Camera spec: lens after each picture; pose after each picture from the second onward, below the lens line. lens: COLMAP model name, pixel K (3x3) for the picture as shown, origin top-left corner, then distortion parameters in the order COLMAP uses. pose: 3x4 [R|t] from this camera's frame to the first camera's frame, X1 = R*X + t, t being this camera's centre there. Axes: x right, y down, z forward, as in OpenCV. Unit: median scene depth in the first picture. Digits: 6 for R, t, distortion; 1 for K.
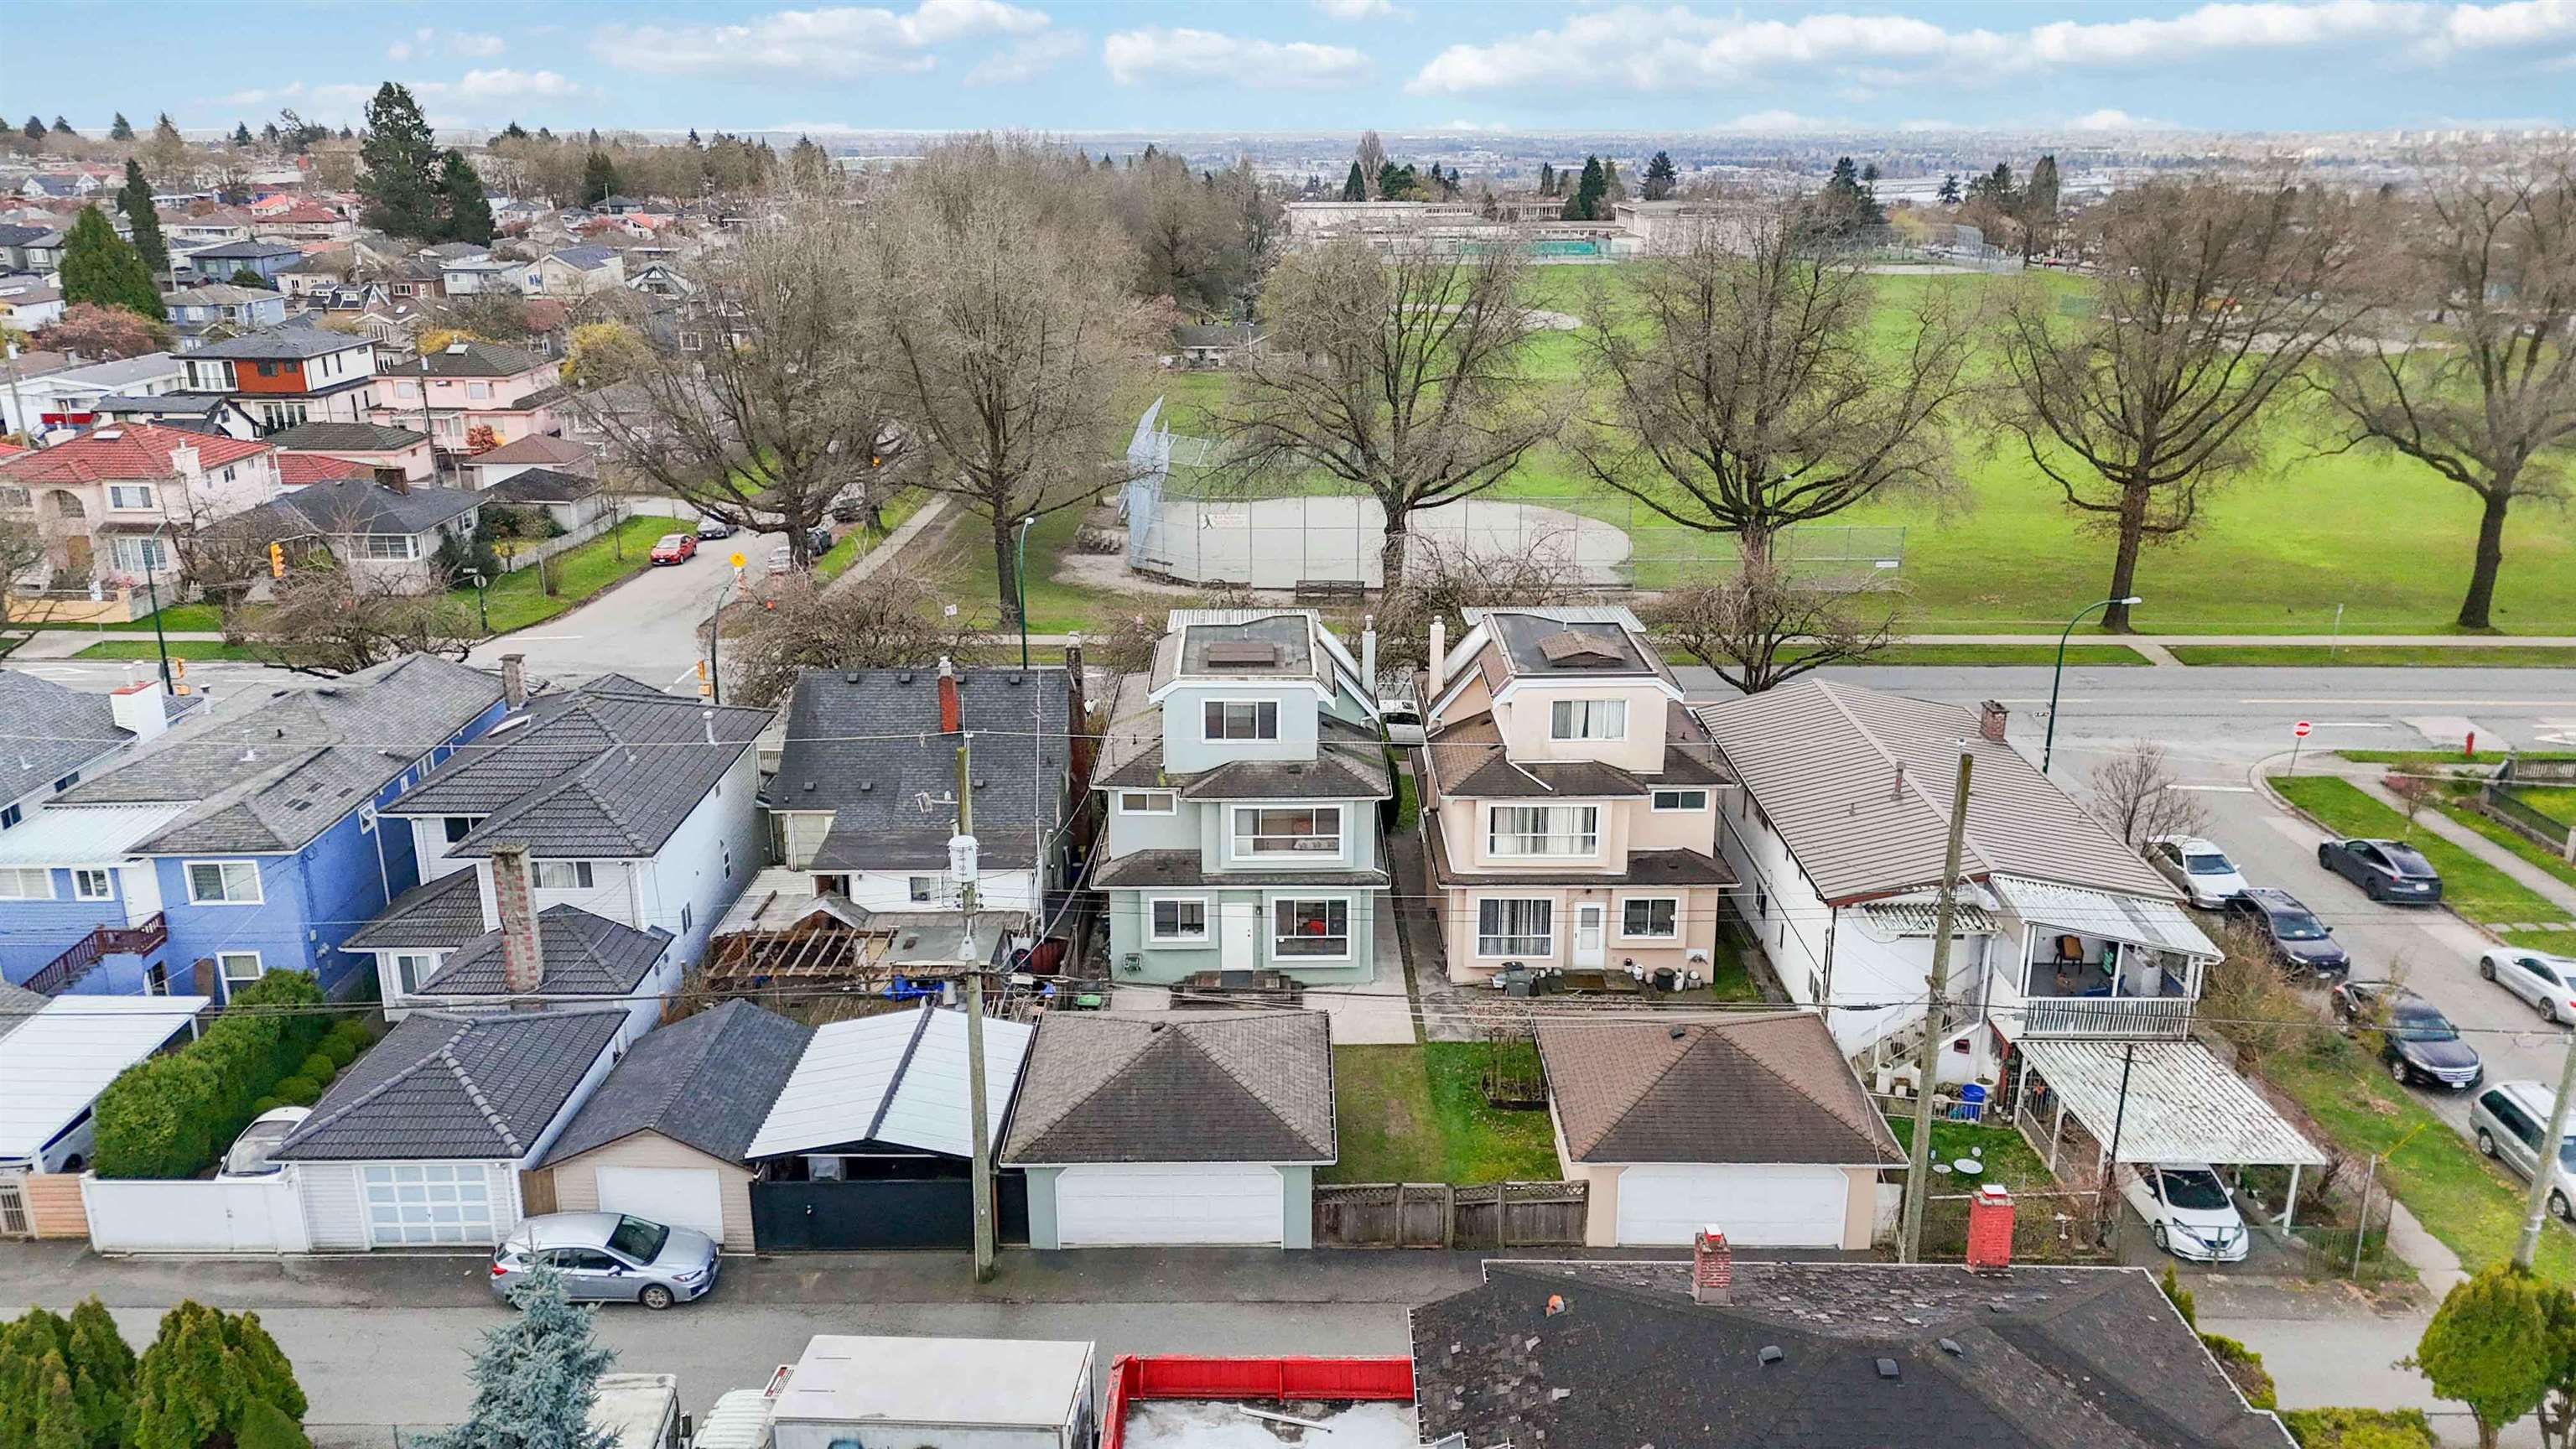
lens RADIAL K [[1897.7, 0, 1275.1], [0, 1897.7, 726.3], [0, 0, 1]] dist [0.104430, -0.111939]
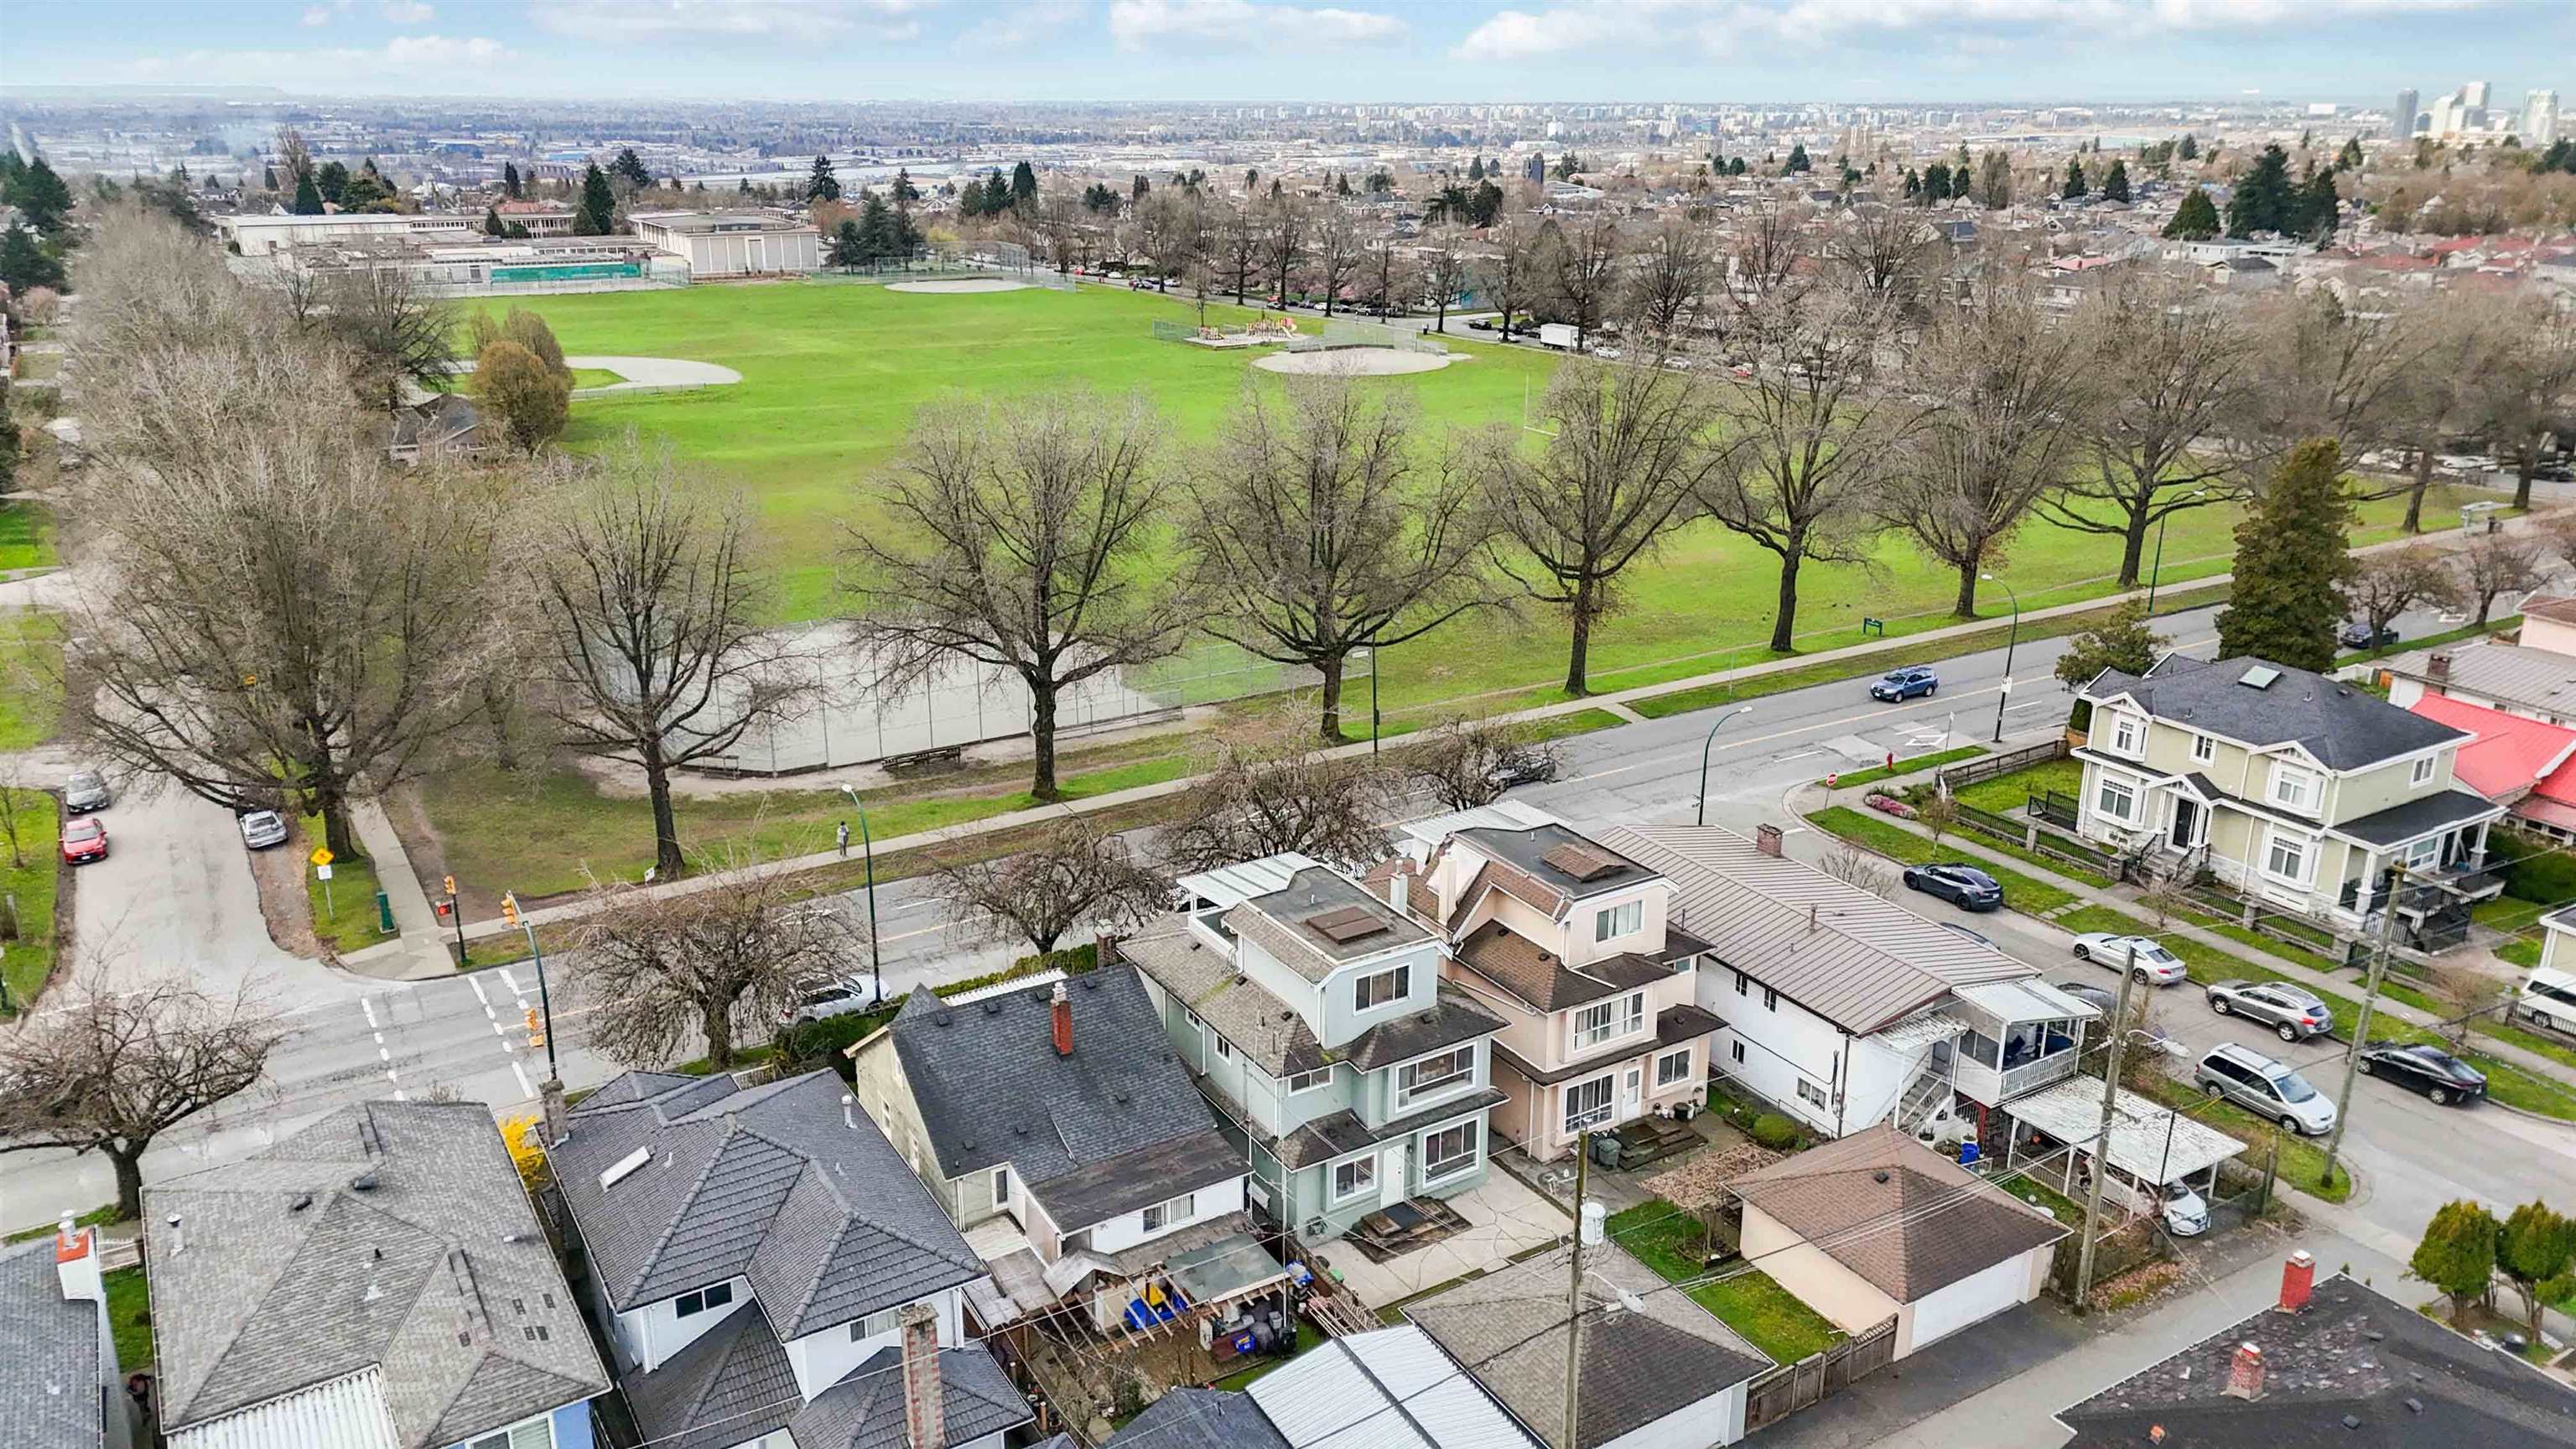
lens RADIAL K [[1897.7, 0, 1275.1], [0, 1897.7, 726.3], [0, 0, 1]] dist [0.104430, -0.111939]
pose [[0.855440, -0.166030, 0.490568, -0.594552], [0.158331, 0.985710, 0.057514, -0.229609], [-0.493106, 0.028472, 0.869503, 0.045266]]
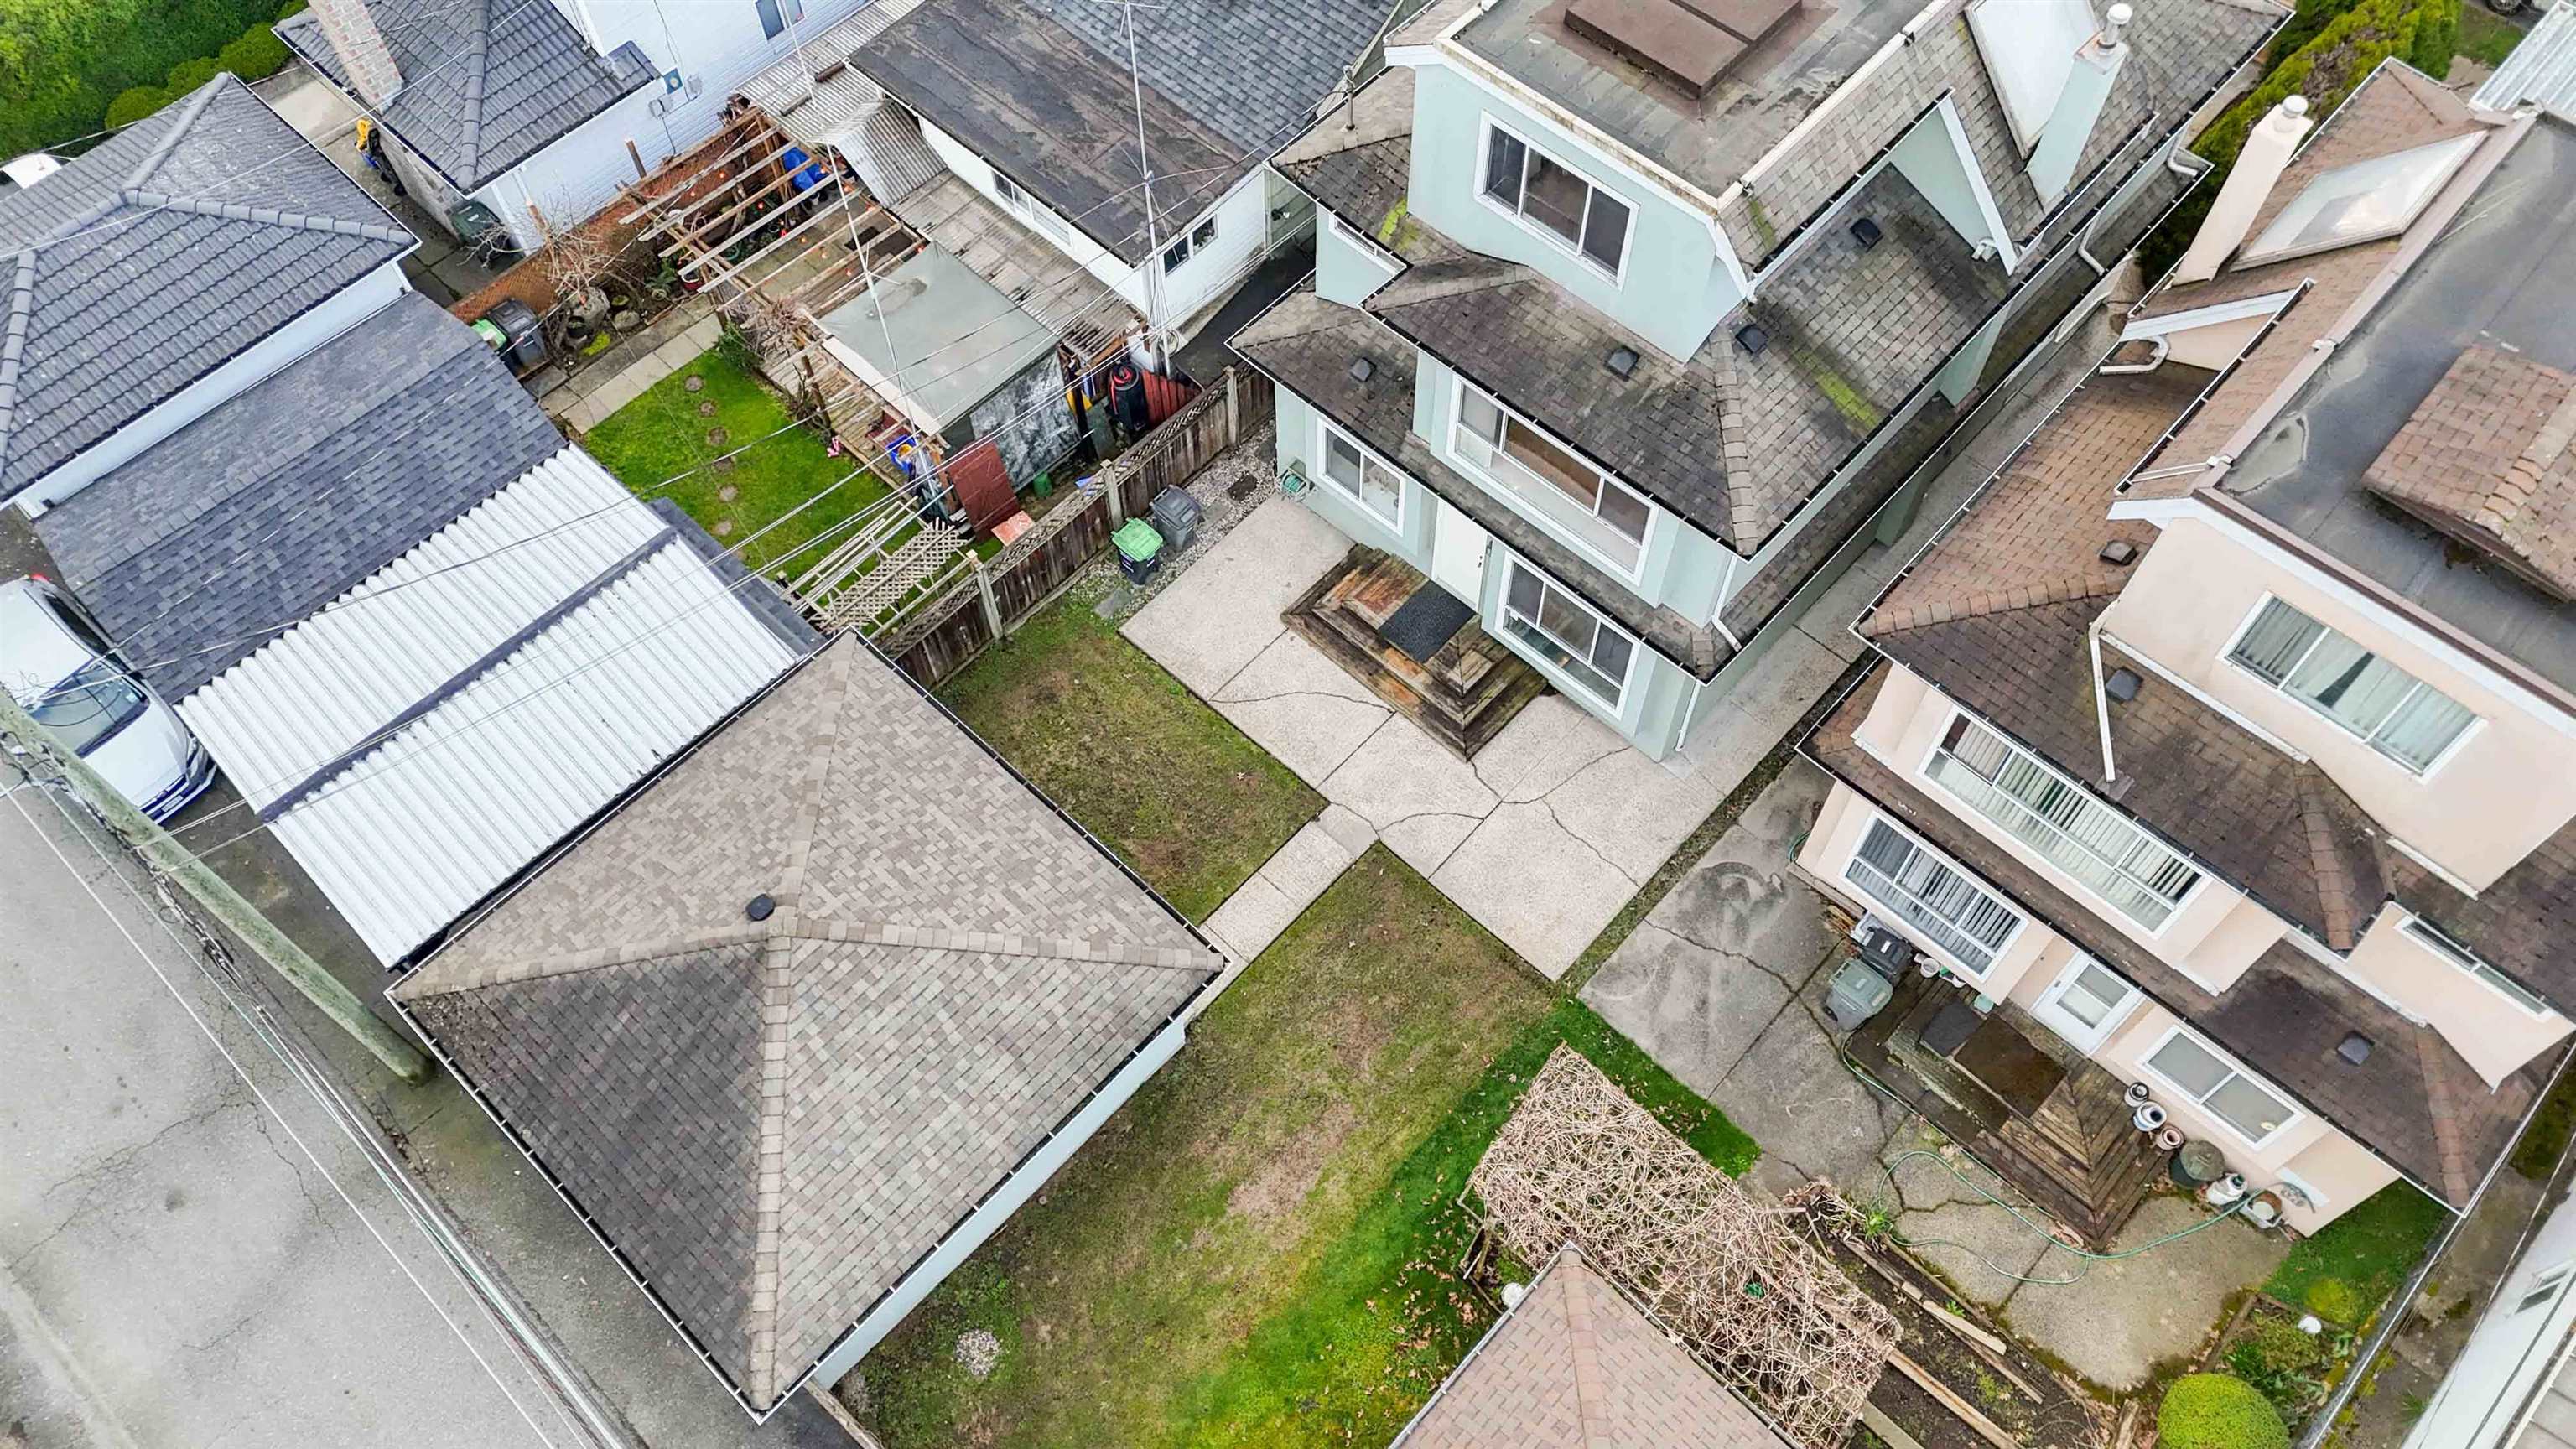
lens RADIAL K [[1897.7, 0, 1275.1], [0, 1897.7, 726.3], [0, 0, 1]] dist [0.104430, -0.111939]
pose [[0.726692, 0.588686, -0.354072, 0.151070], [-0.189295, 0.667058, 0.720556, -0.212120], [0.660368, -0.456598, 0.596181, 0.656236]]
